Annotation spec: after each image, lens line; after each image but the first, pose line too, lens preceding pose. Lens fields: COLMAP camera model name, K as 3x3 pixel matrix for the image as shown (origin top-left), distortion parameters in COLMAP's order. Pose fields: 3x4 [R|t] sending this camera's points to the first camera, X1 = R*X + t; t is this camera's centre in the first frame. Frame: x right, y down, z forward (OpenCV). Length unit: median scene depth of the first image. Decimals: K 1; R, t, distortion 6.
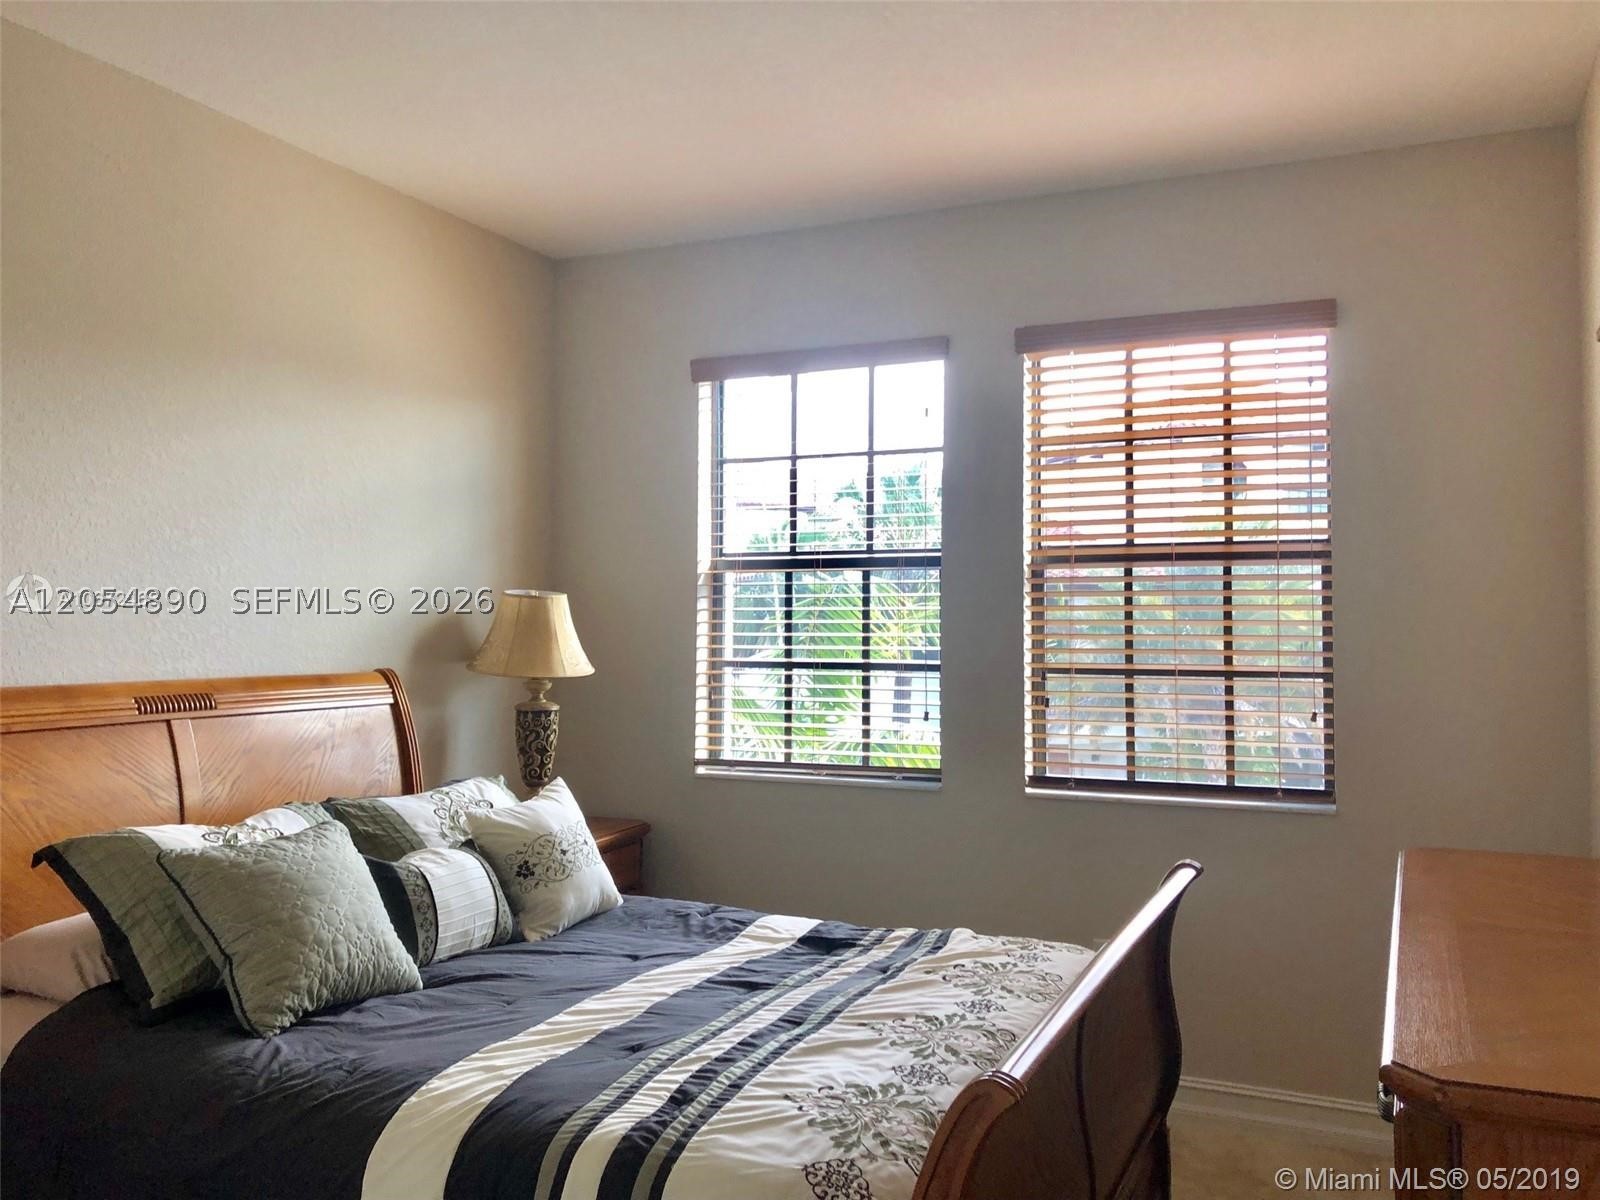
lens RADIAL K [[1326.2, 0, 779.8], [0, 1326.2, 583.8], [0, 0, 1]] dist [0.132954, -0.321847]
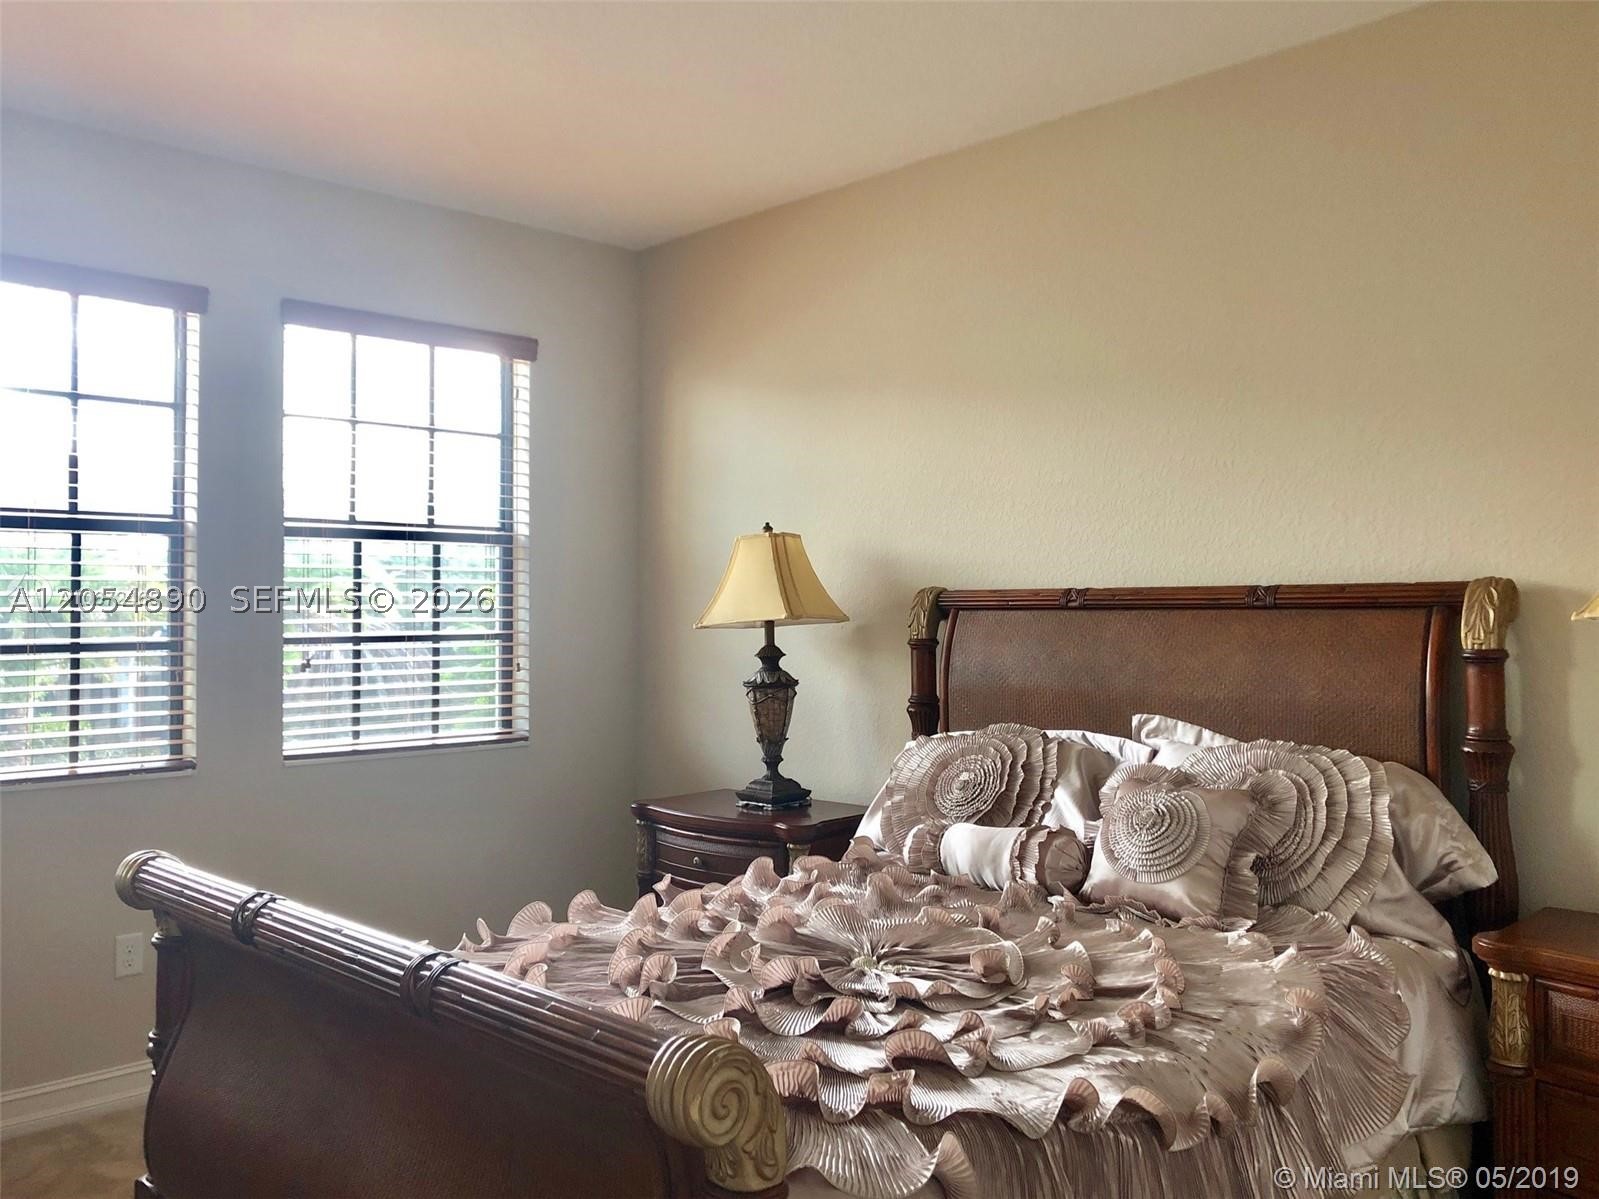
lens RADIAL K [[1325.3, 0, 779.3], [0, 1325.3, 583.3], [0, 0, 1]] dist [0.132954, -0.321847]
pose [[0.332354, 0.007557, 0.943125, -0.759786], [-0.026653, 0.999644, 0.001382, 0.010745], [-0.942778, -0.025597, 0.332437, 0.375049]]
